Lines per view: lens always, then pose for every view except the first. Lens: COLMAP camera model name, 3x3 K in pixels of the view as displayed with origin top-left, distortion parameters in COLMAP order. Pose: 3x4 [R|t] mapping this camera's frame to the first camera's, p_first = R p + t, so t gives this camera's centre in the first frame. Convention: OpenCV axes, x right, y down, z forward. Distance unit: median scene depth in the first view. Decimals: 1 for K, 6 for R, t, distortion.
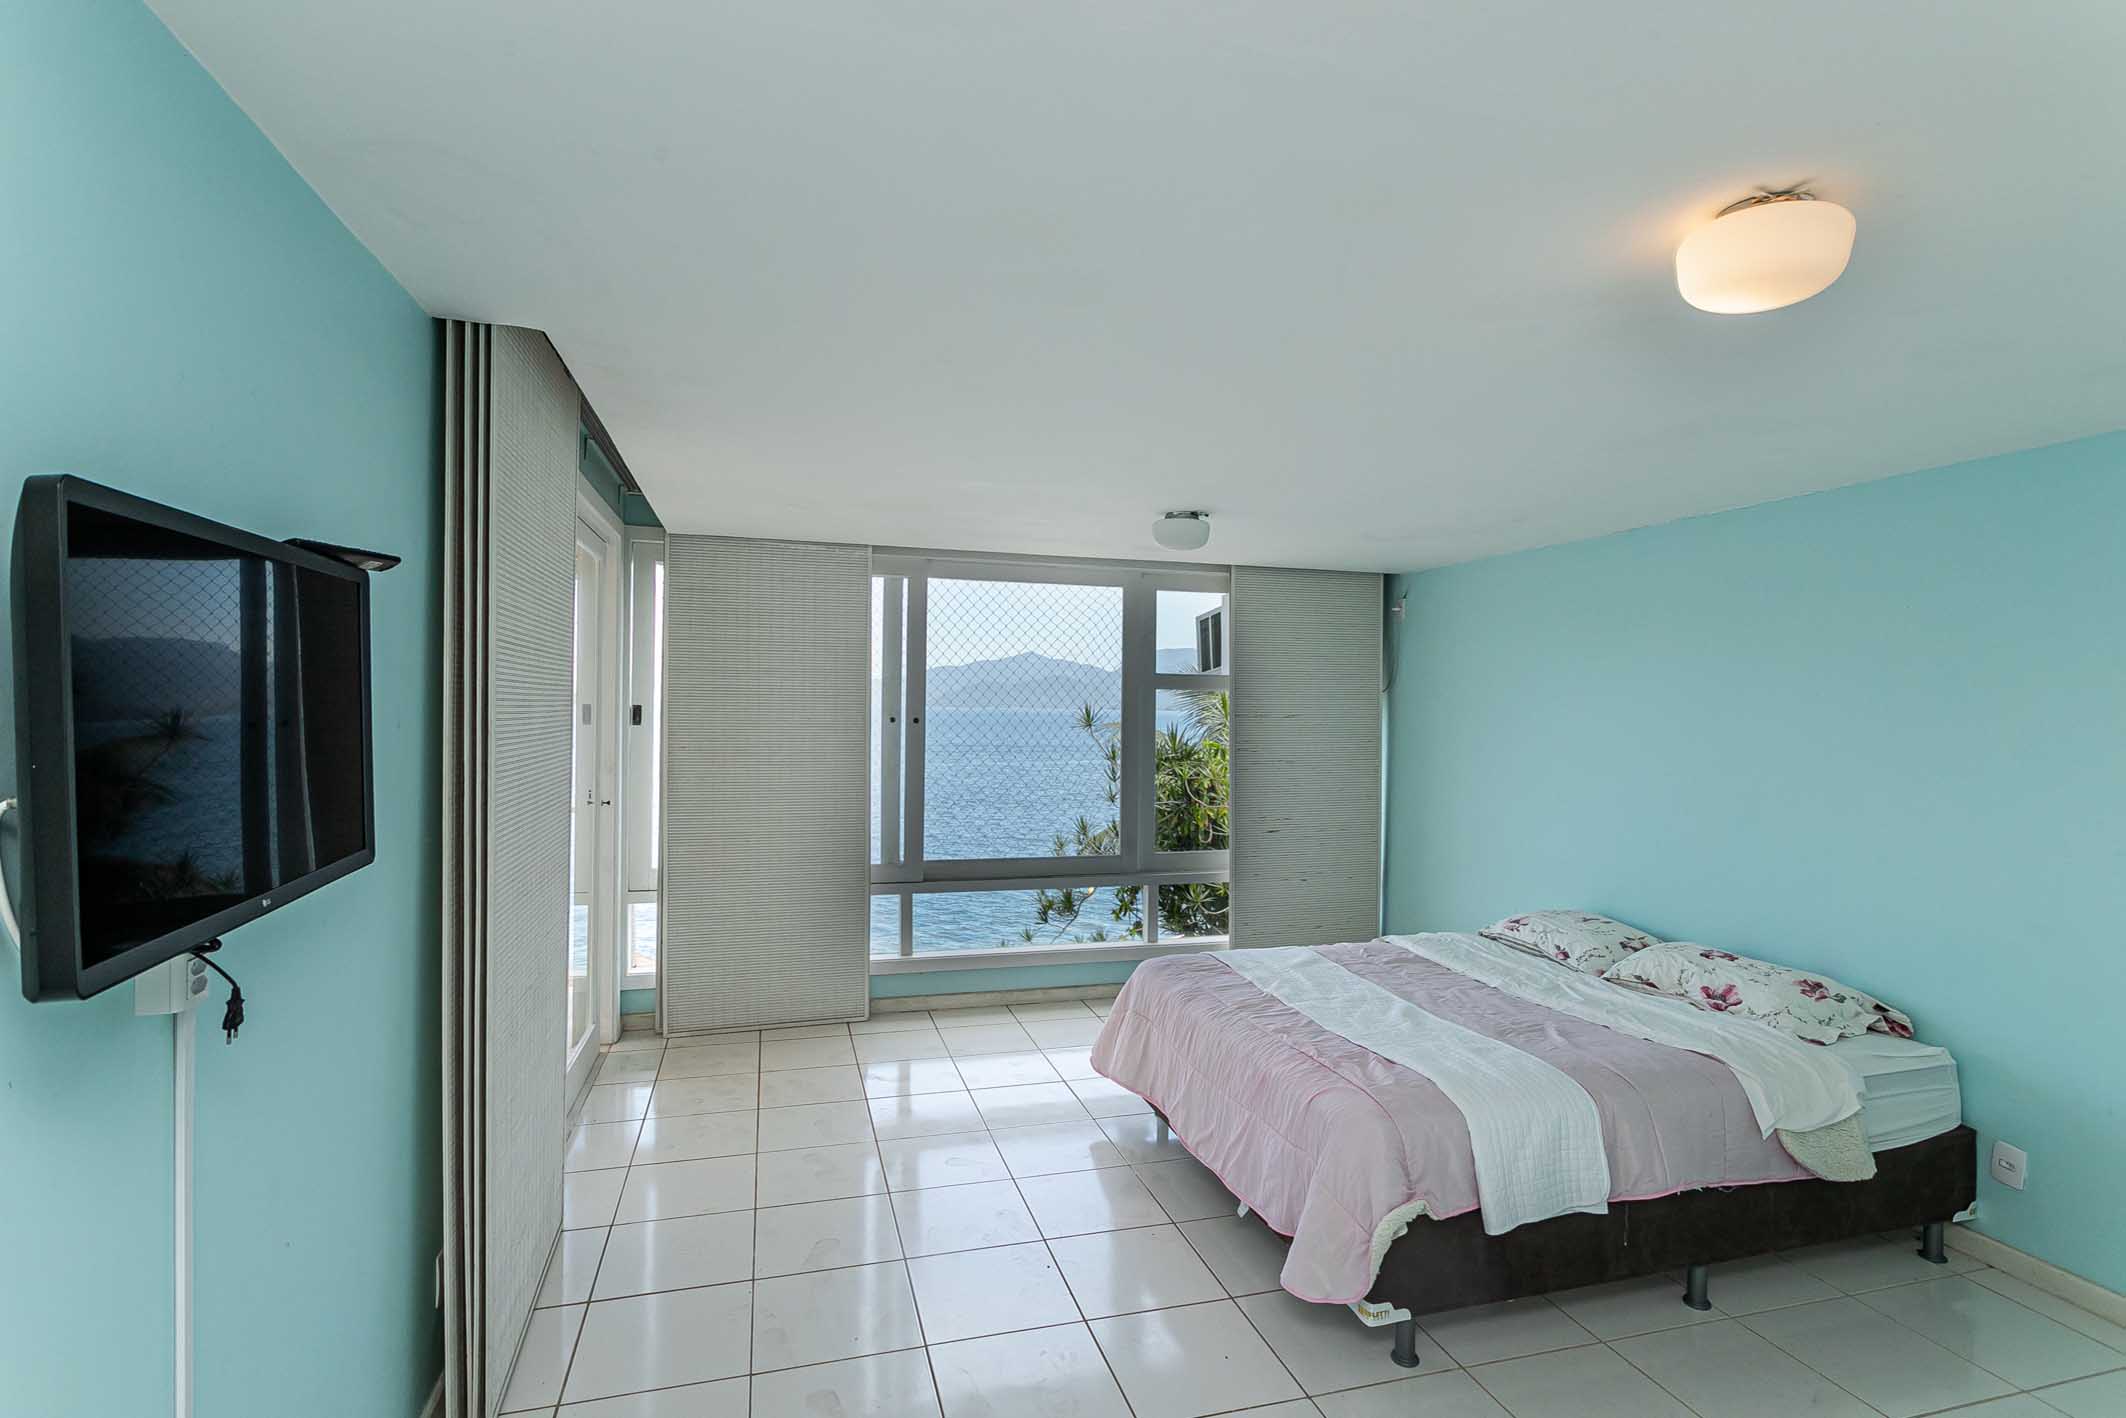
lens RADIAL K [[1014.7, 0, 1066.0], [0, 1014.7, 711.5], [0, 0, 1]] dist [0.010945, 0.003546]
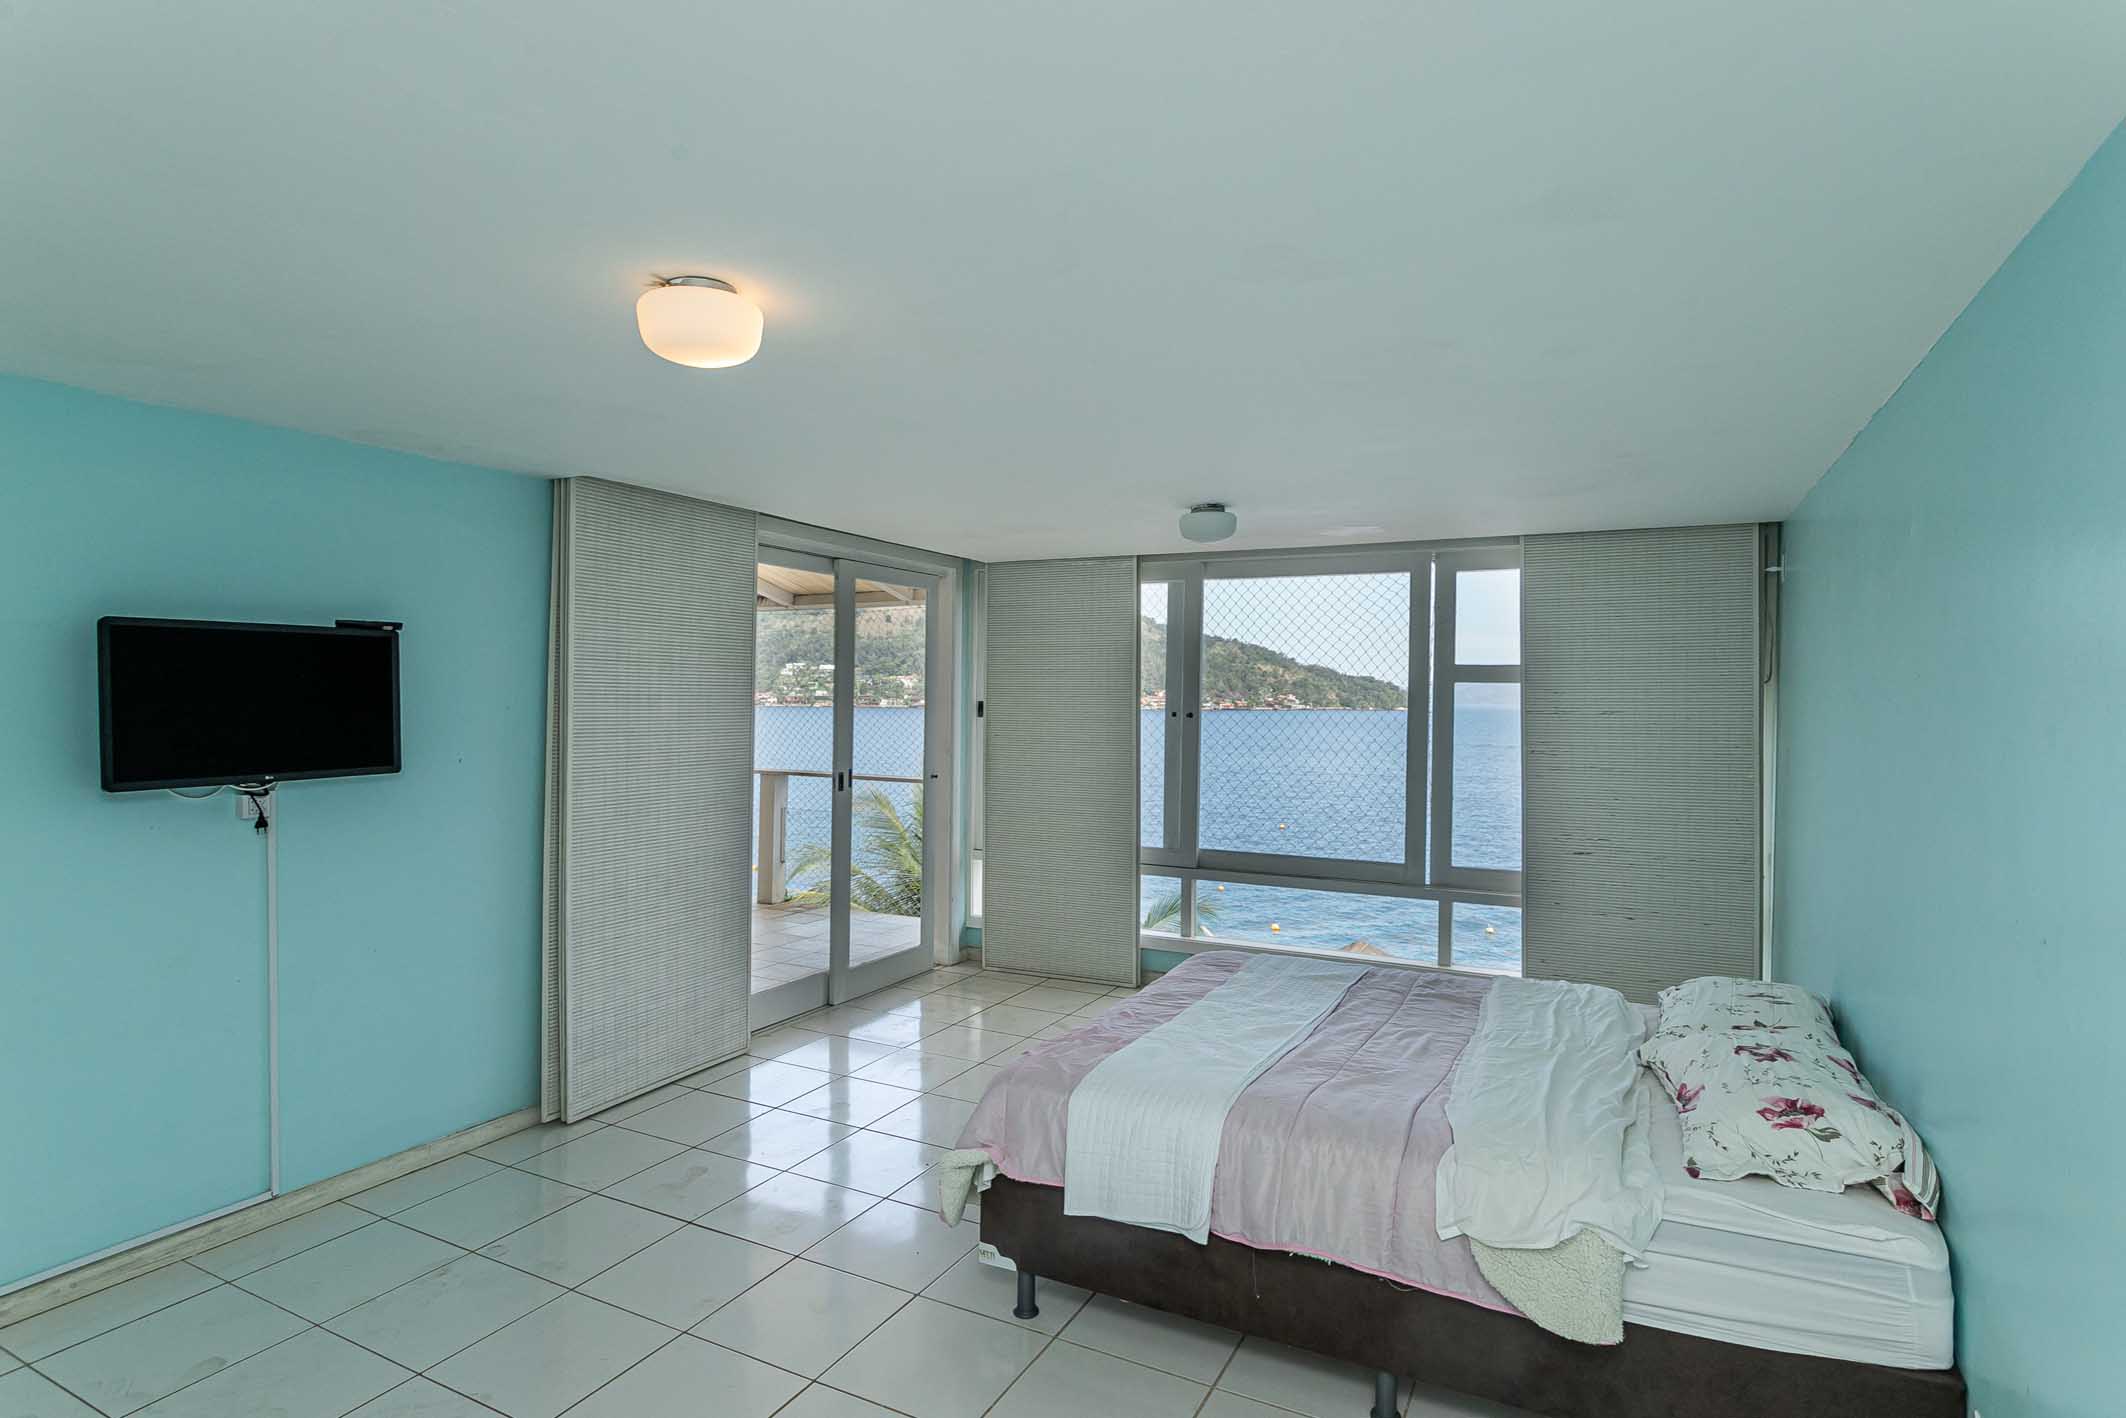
lens RADIAL K [[1061.4, 0, 1070.9], [0, 1061.4, 698.5], [0, 0, 1]] dist [0.010666, 0.000566]
pose [[0.741125, -0.004586, -0.671351, 0.523889], [-0.006412, 0.999883, -0.013910, 0.007752], [0.671336, 0.014614, 0.741009, 0.099212]]
